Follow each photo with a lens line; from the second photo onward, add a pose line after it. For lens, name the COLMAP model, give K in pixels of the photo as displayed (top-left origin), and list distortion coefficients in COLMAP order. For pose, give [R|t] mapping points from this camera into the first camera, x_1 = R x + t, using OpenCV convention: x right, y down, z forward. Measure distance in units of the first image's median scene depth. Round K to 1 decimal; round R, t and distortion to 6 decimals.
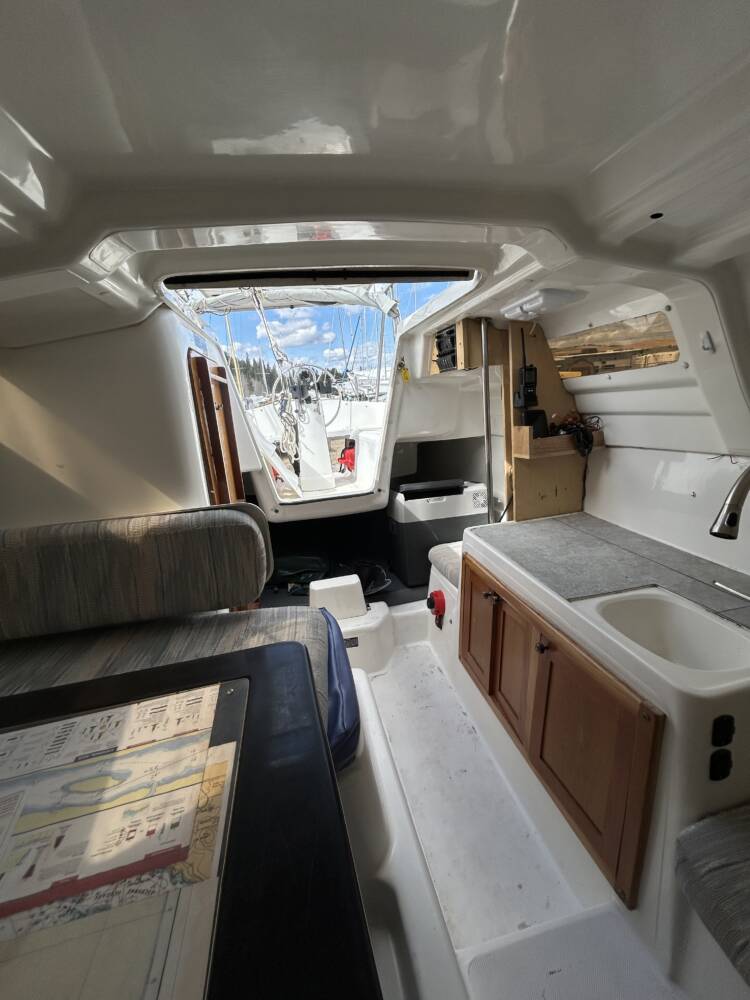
lens RADIAL K [[404.1, 0, 373.7], [0, 404.1, 503.6], [0, 0, 1]] dist [0.001169, 0.000422]
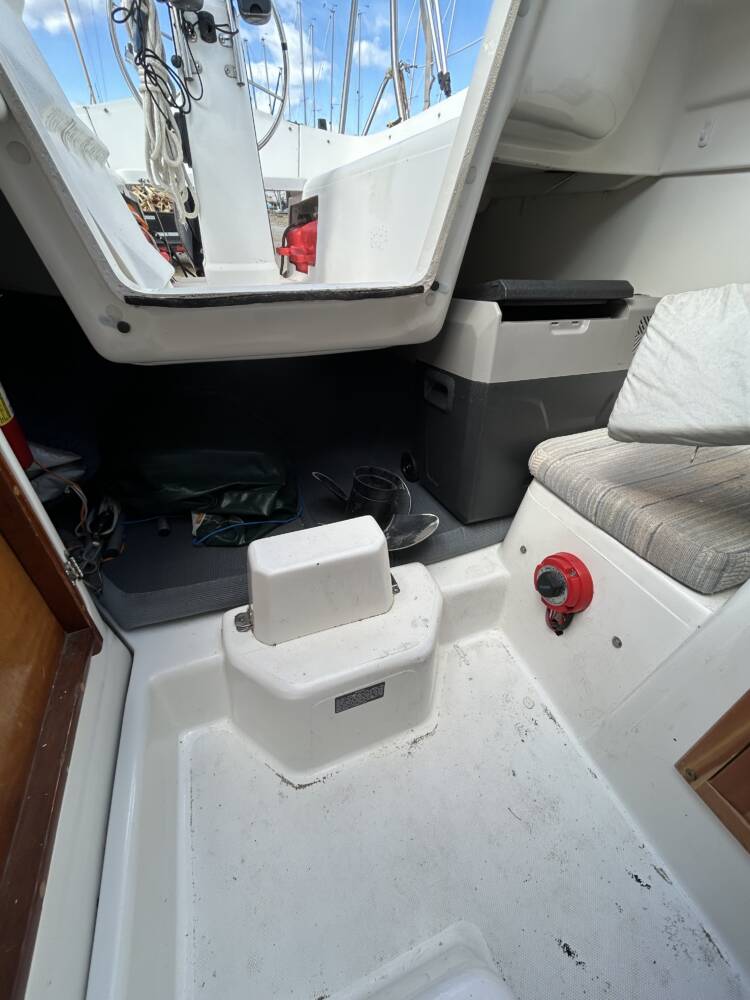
lens RADIAL K [[404.1, 0, 378.8], [0, 404.1, 497.4], [0, 0, 1]] dist [0.001169, 0.000422]
pose [[0.981578, -0.008989, 0.190849, -0.101285], [-0.056658, 0.940267, 0.335691, 0.024331], [-0.182466, -0.340320, 0.922436, 0.592884]]
